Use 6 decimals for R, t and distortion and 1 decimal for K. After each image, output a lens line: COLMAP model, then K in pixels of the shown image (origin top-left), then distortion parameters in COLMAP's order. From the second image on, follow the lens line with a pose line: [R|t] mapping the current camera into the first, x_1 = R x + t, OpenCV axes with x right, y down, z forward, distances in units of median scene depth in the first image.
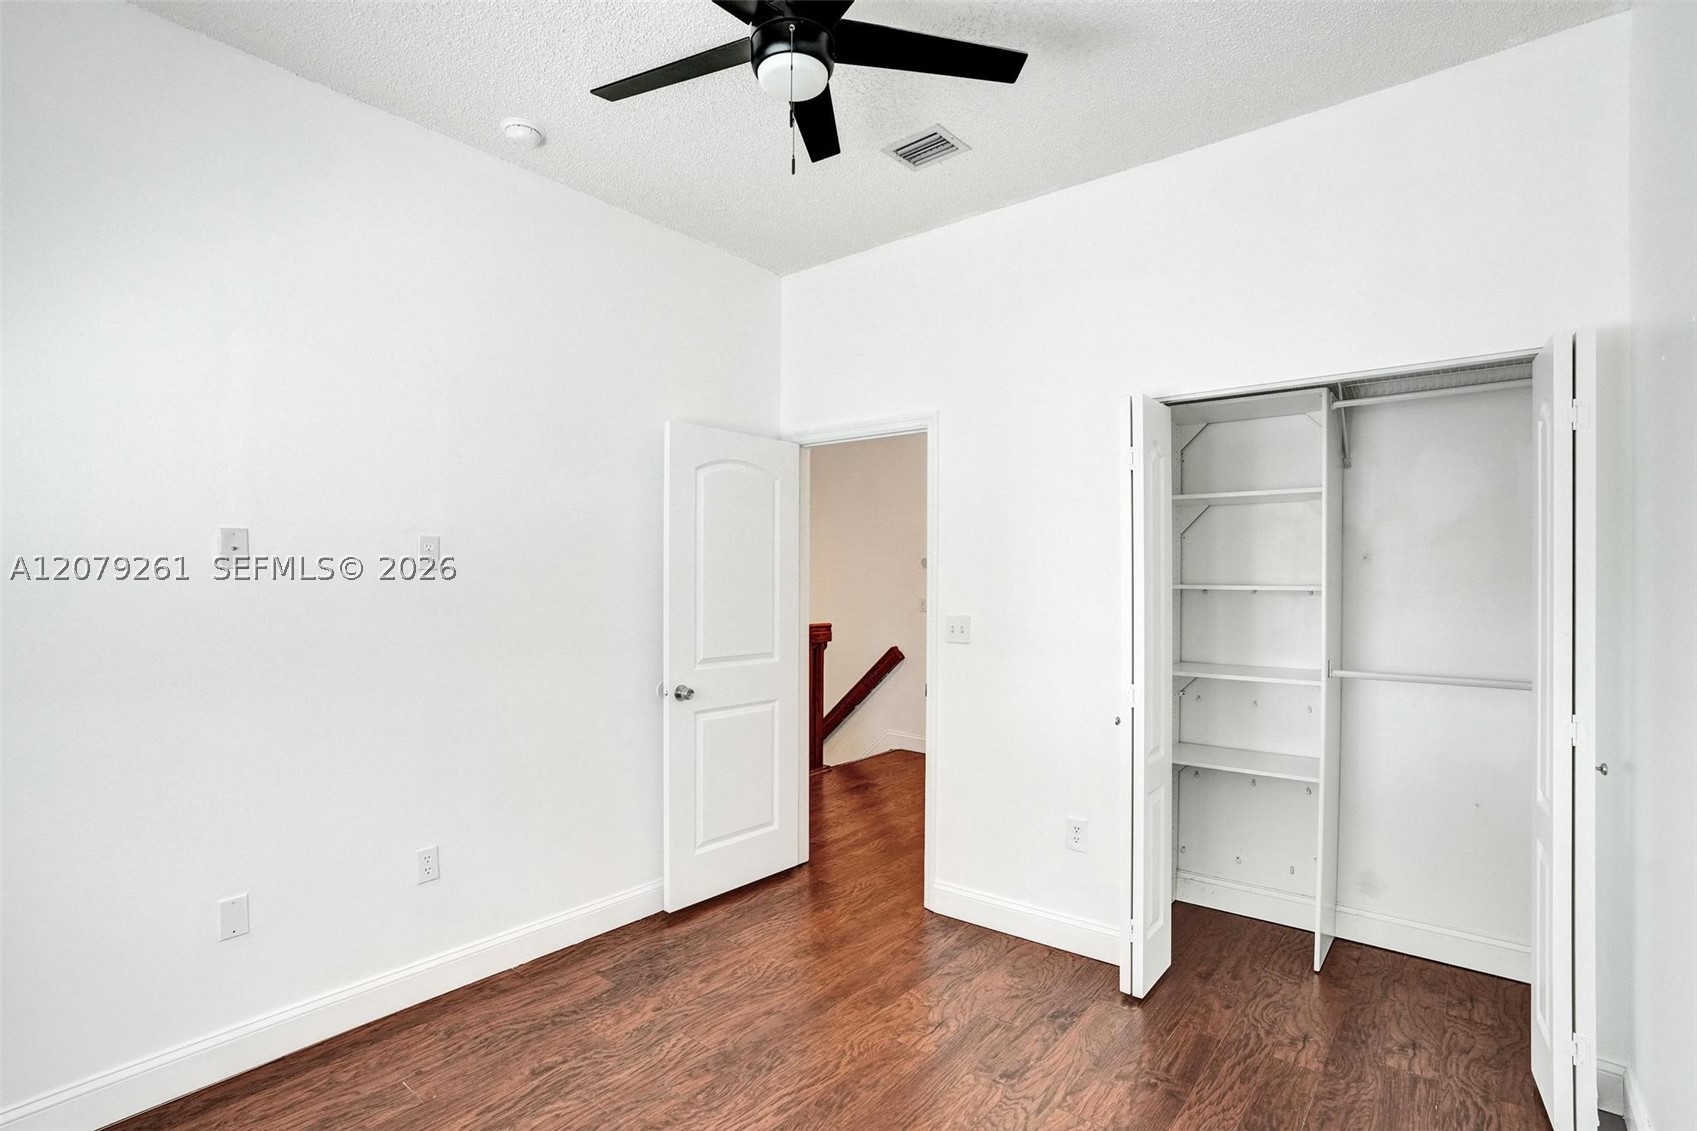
lens RADIAL K [[792.0, 0, 857.7], [0, 792.0, 577.0], [0, 0, 1]] dist [-0.053251, 0.030213]
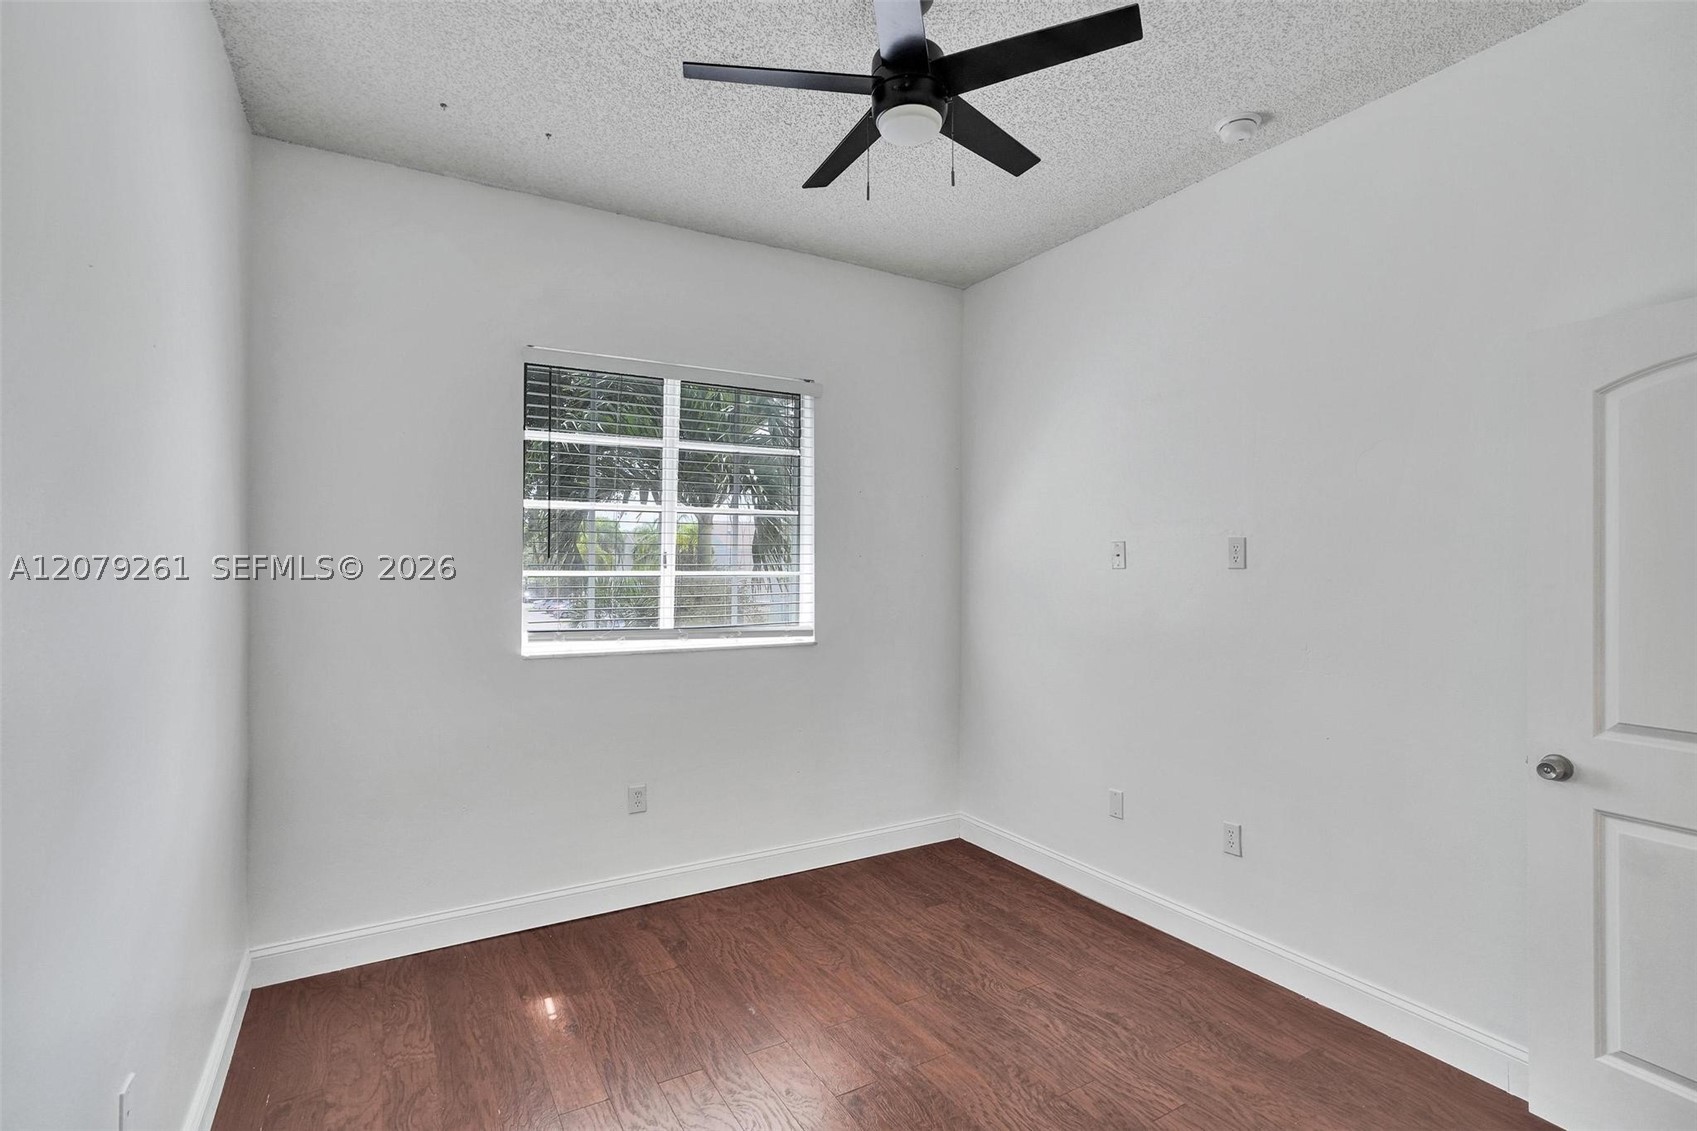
lens RADIAL K [[792.0, 0, 857.7], [0, 792.0, 577.0], [0, 0, 1]] dist [-0.053251, 0.030213]
pose [[-0.351458, 0.006616, -0.936180, 0.692418], [0.014179, 0.999898, 0.001743, -0.012097], [0.936096, -0.012662, -0.351516, 0.939379]]
